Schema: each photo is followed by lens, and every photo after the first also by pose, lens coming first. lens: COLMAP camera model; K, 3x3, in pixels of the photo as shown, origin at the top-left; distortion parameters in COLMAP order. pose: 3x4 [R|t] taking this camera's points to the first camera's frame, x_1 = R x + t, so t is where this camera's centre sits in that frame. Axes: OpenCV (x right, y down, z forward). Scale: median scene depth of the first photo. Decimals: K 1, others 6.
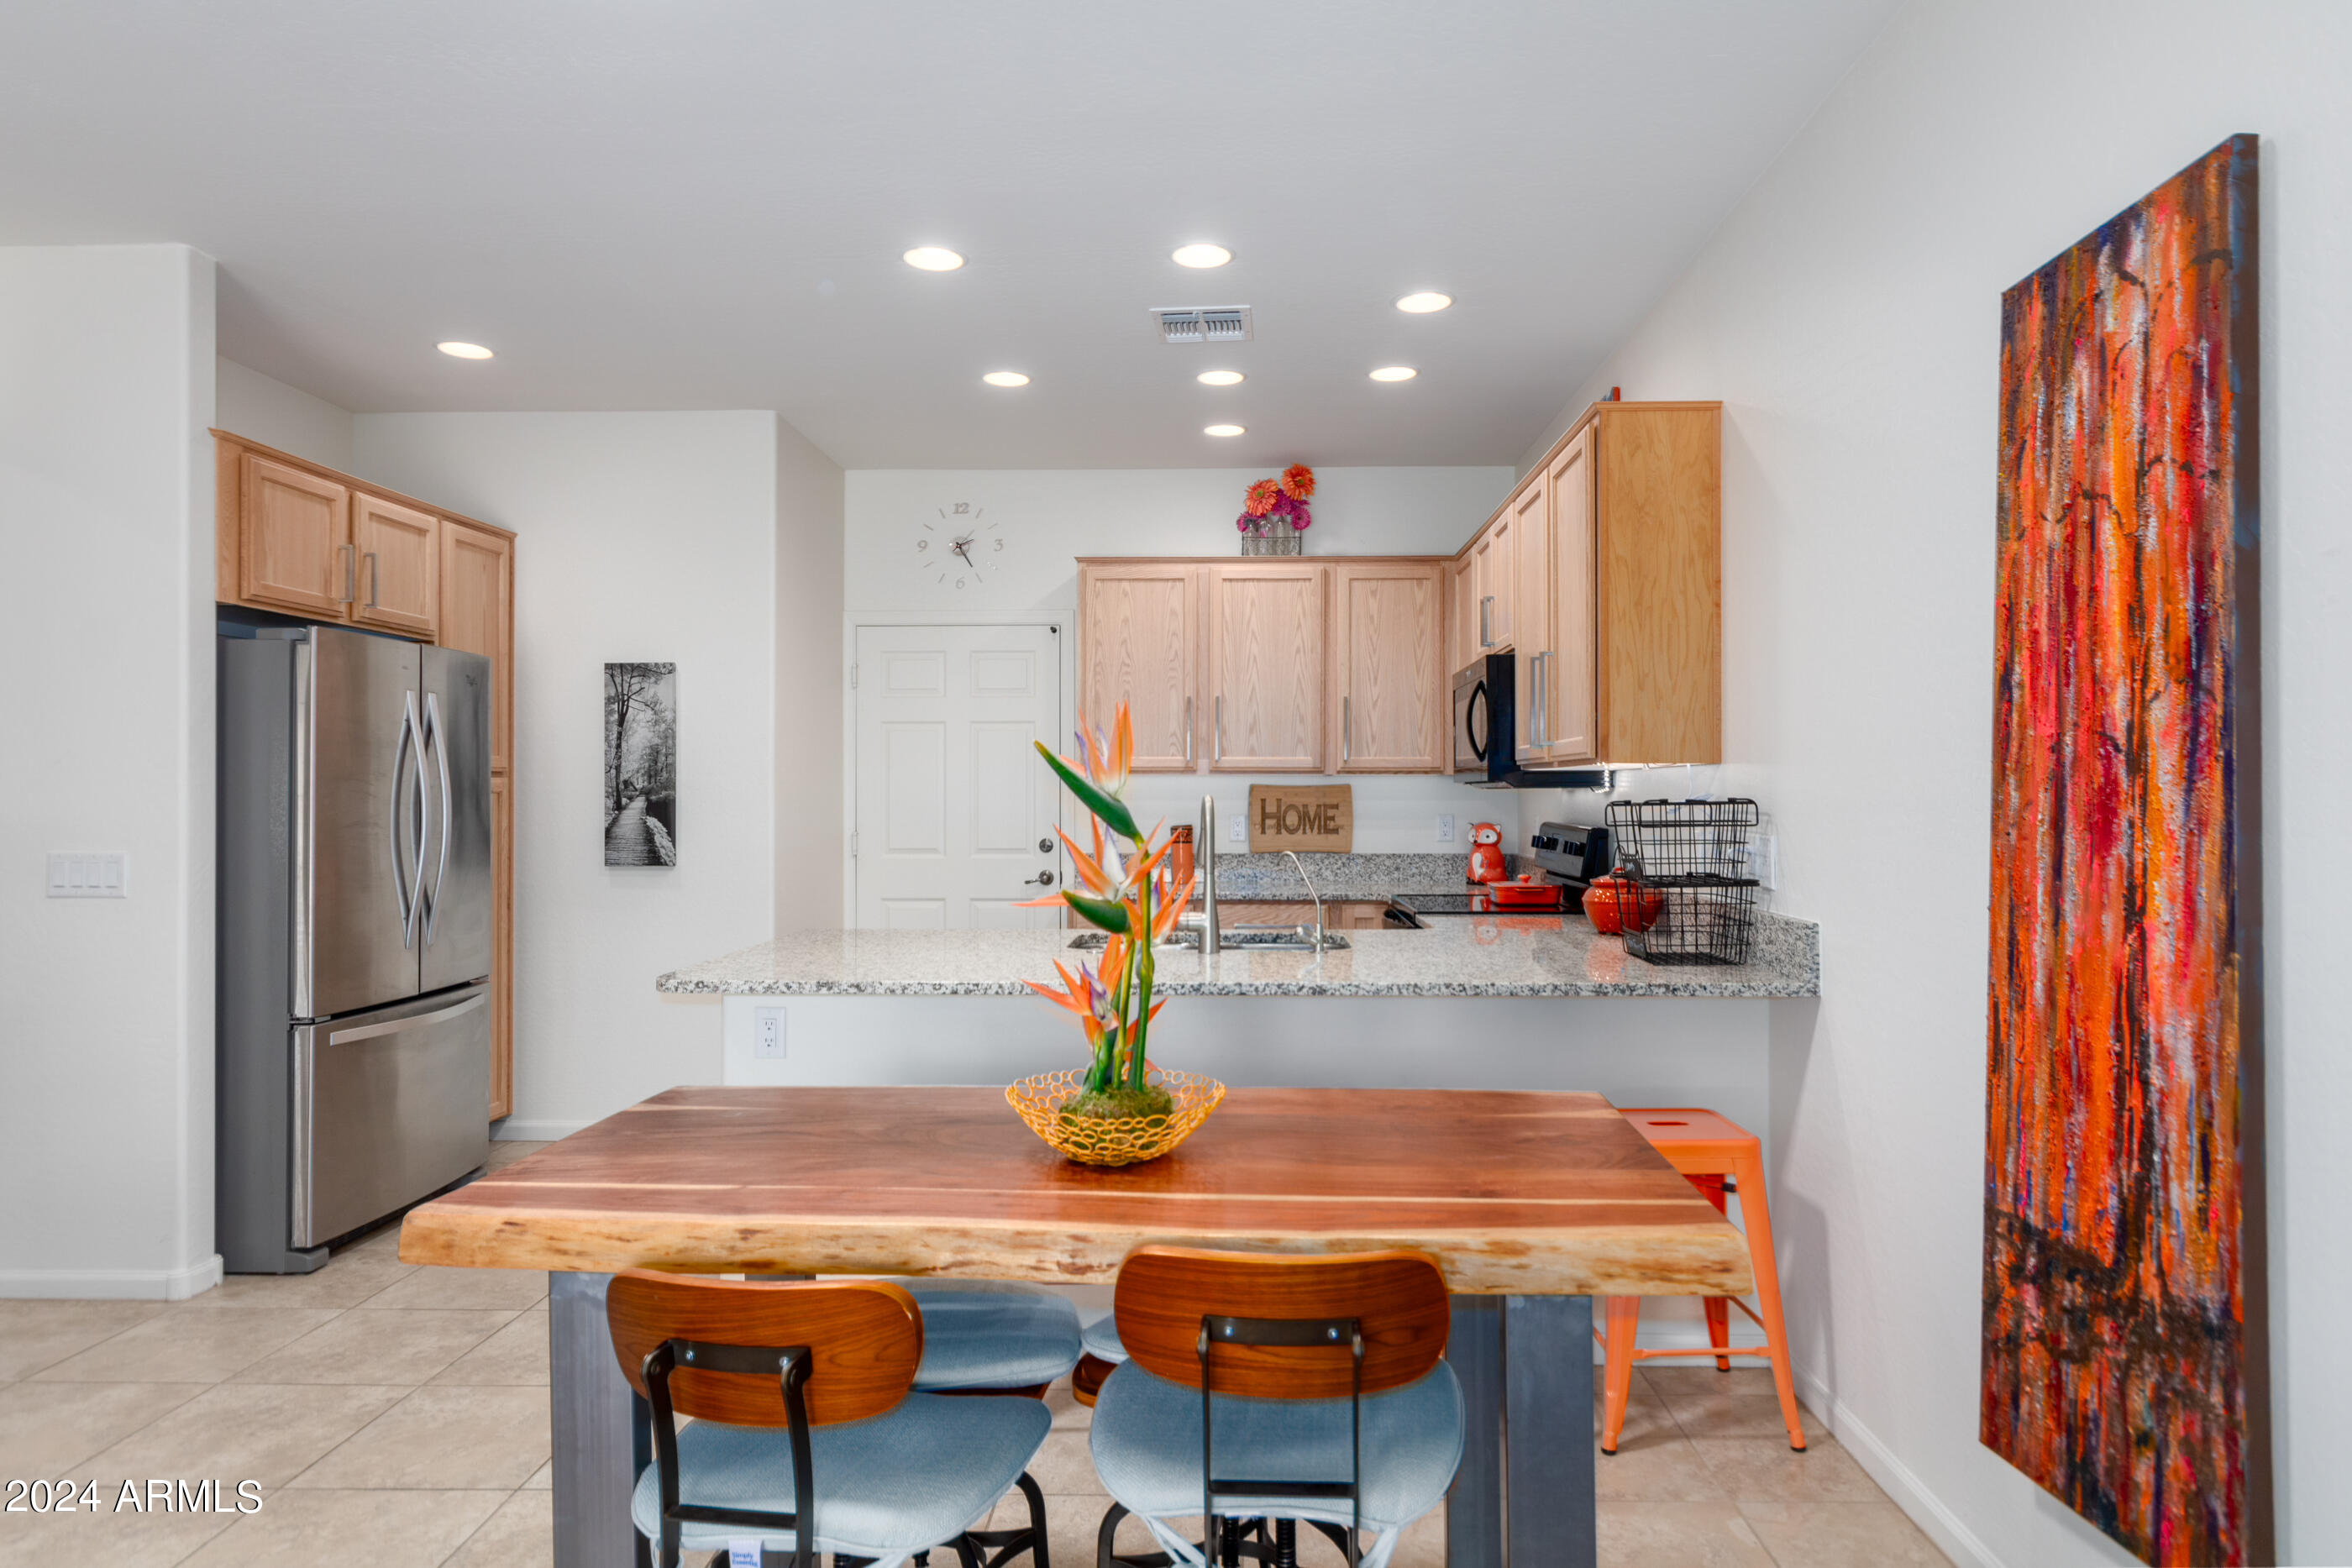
lens RADIAL K [[1366.4, 0, 1176.6], [0, 1366.4, 787.8], [0, 0, 1]] dist [-0.002324, -0.000369]
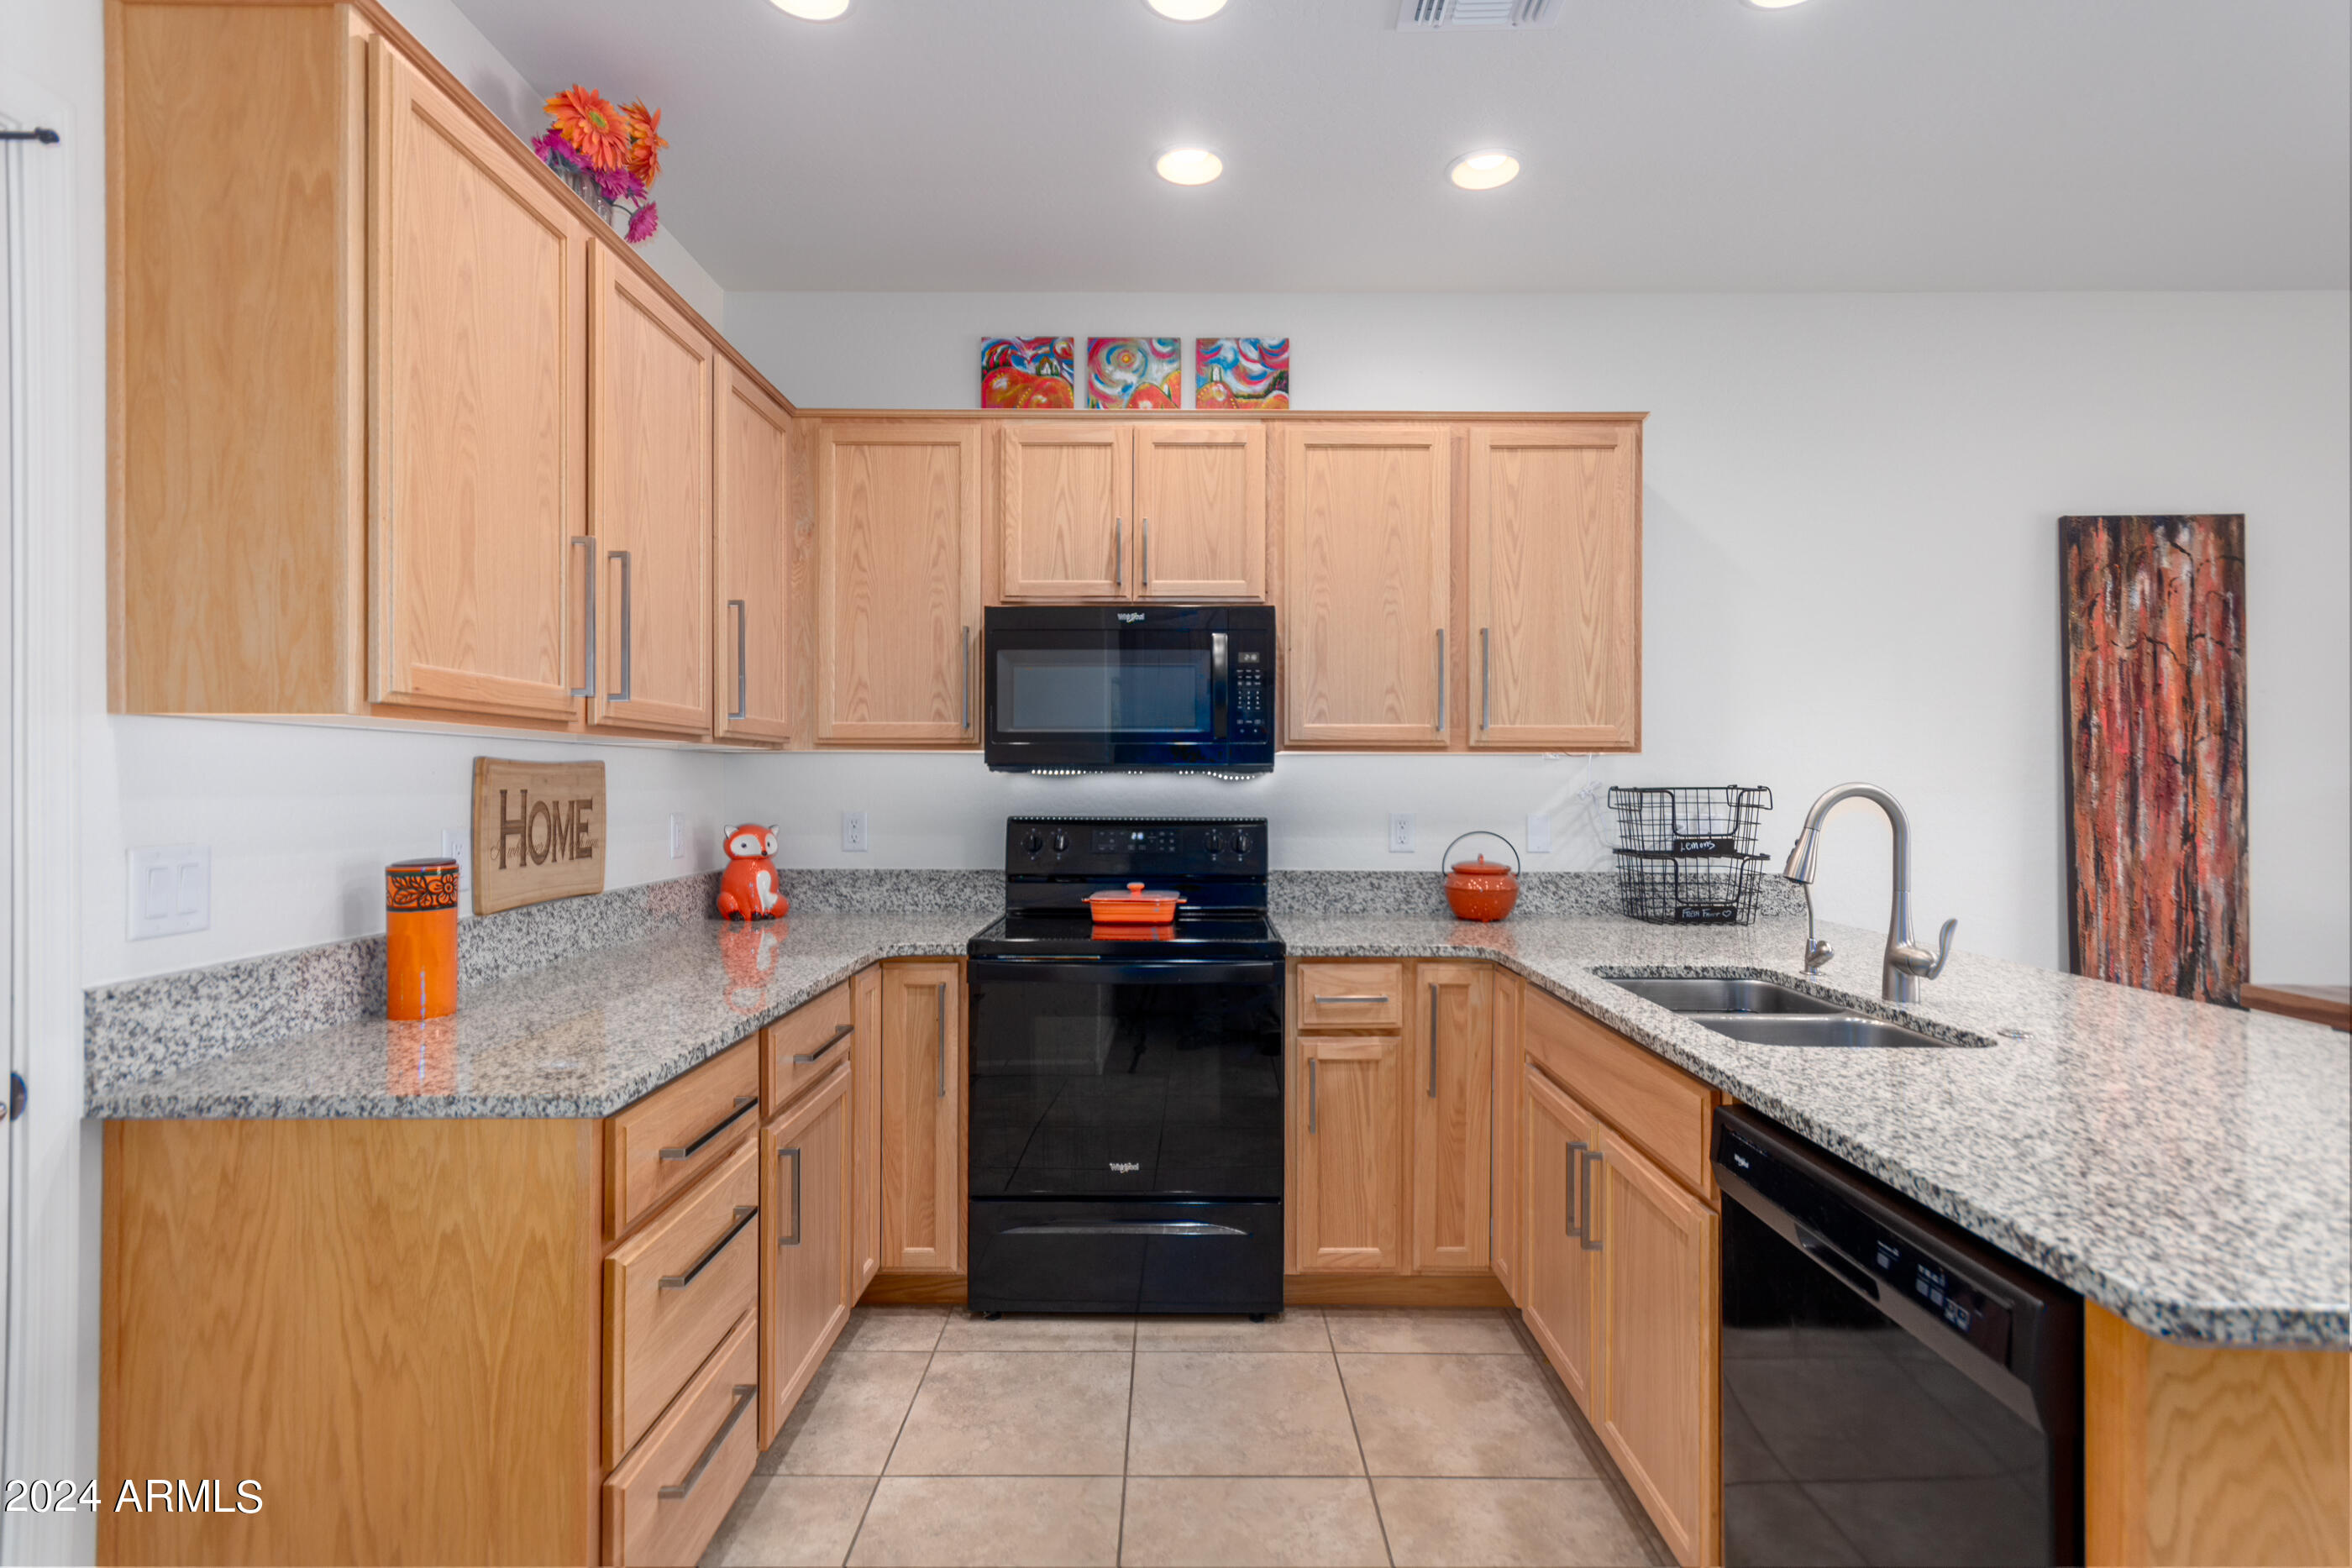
lens RADIAL K [[1104.2, 0, 1169.4], [0, 1104.2, 781.9], [0, 0, 1]] dist [-0.000089, -0.000057]
pose [[-0.030383, -0.004406, 0.999529, -0.986048], [-0.006975, 0.999967, 0.004196, 0.007271], [-0.999514, -0.006844, -0.030412, 2.556481]]
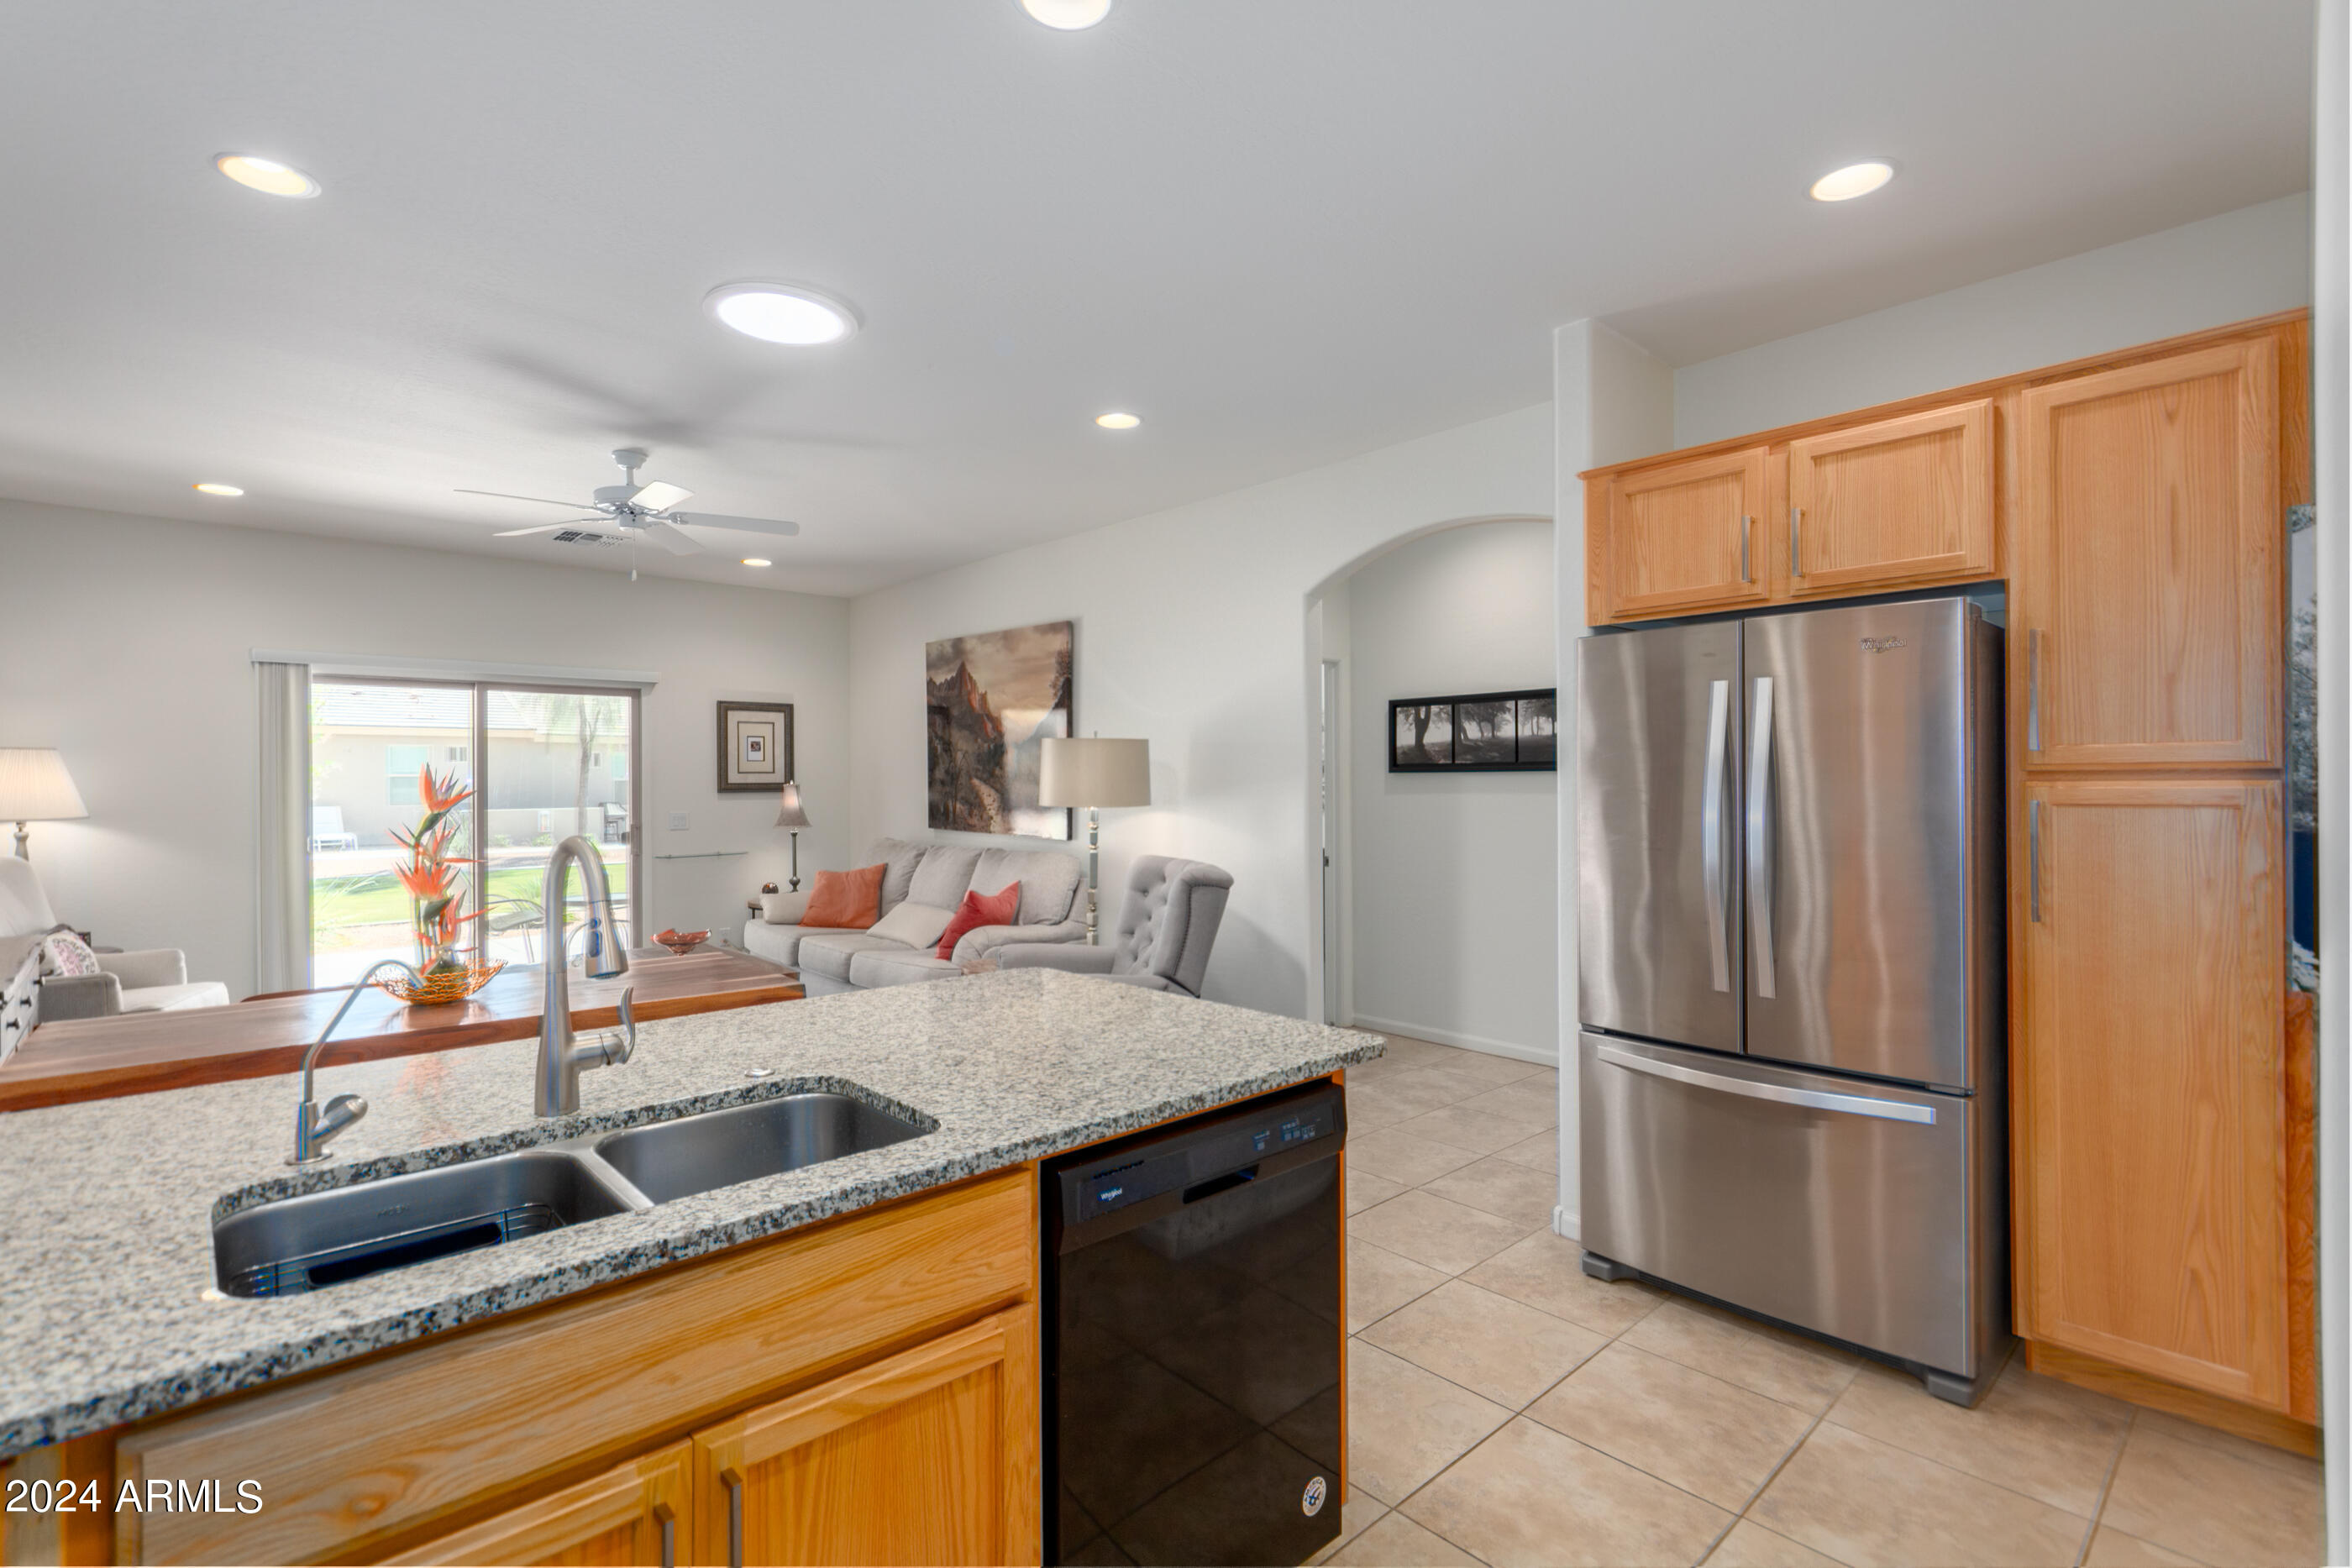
lens RADIAL K [[1104.2, 0, 1177.3], [0, 1104.2, 782.3], [0, 0, 1]] dist [-0.000089, -0.000057]
pose [[-0.708013, 0.005369, -0.706179, 0.318083], [0.006253, 0.999980, 0.001334, -0.028051], [0.706172, -0.003471, -0.708032, 2.735119]]
